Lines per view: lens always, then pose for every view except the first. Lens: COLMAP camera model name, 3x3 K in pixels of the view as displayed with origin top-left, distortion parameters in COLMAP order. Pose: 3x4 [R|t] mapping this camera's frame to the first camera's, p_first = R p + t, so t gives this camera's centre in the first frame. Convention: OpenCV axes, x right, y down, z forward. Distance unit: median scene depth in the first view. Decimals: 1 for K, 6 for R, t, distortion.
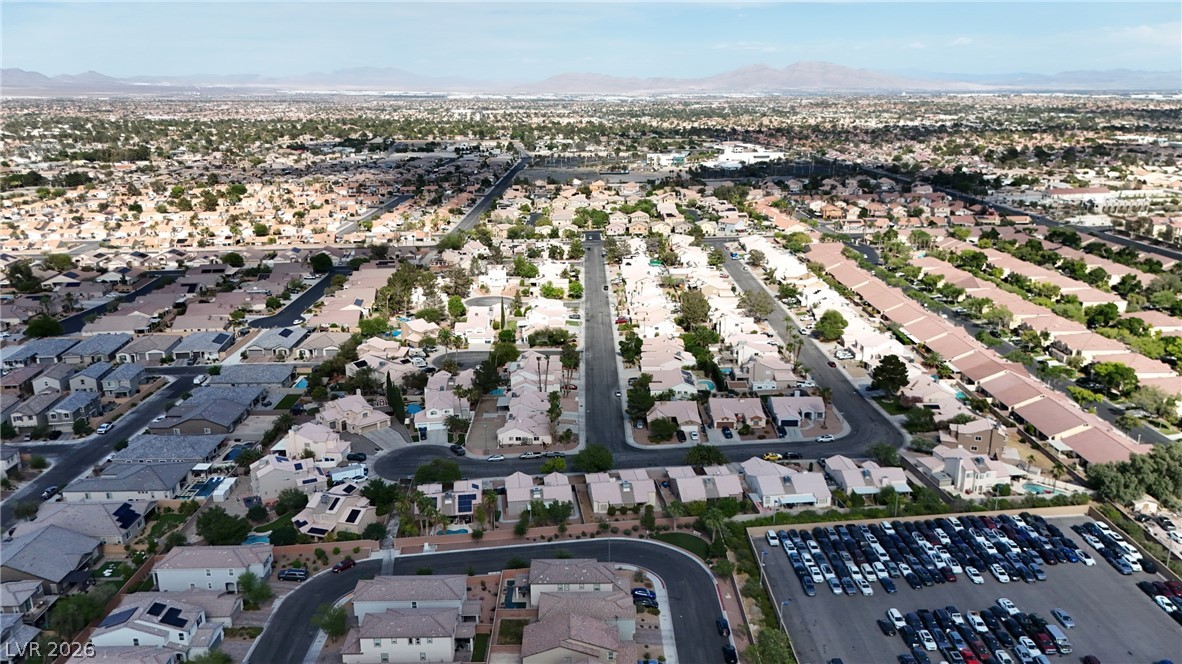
lens RADIAL K [[881.7, 0, 591.0], [0, 881.7, 332.0], [0, 0, 1]] dist [0.079884, -0.102670]
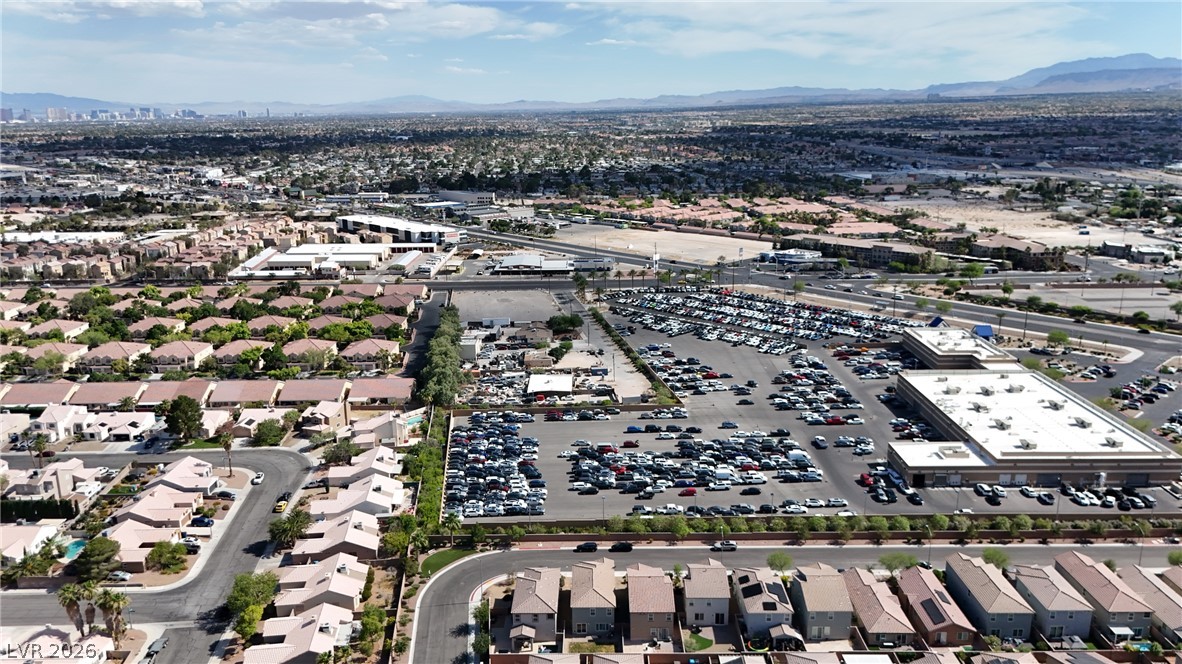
lens RADIAL K [[881.7, 0, 591.0], [0, 881.7, 332.0], [0, 0, 1]] dist [0.079884, -0.102670]
pose [[0.012918, -0.247278, 0.968858, -0.731491], [0.279378, 0.931243, 0.233953, -0.178139], [-0.960094, 0.267655, 0.081114, 0.608254]]
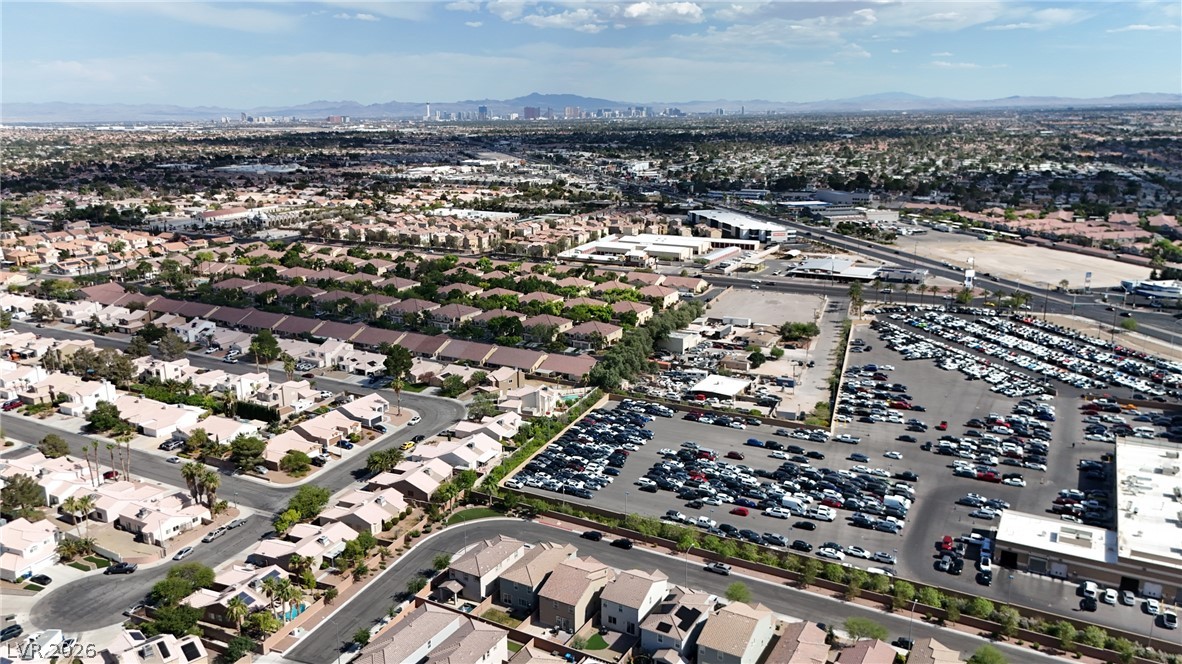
lens RADIAL K [[881.7, 0, 591.0], [0, 881.7, 332.0], [0, 0, 1]] dist [0.079884, -0.102670]
pose [[0.505531, -0.215012, 0.835588, -0.639006], [0.239639, 0.965338, 0.103418, -0.062703], [-0.828862, 0.147958, 0.539534, 0.201445]]
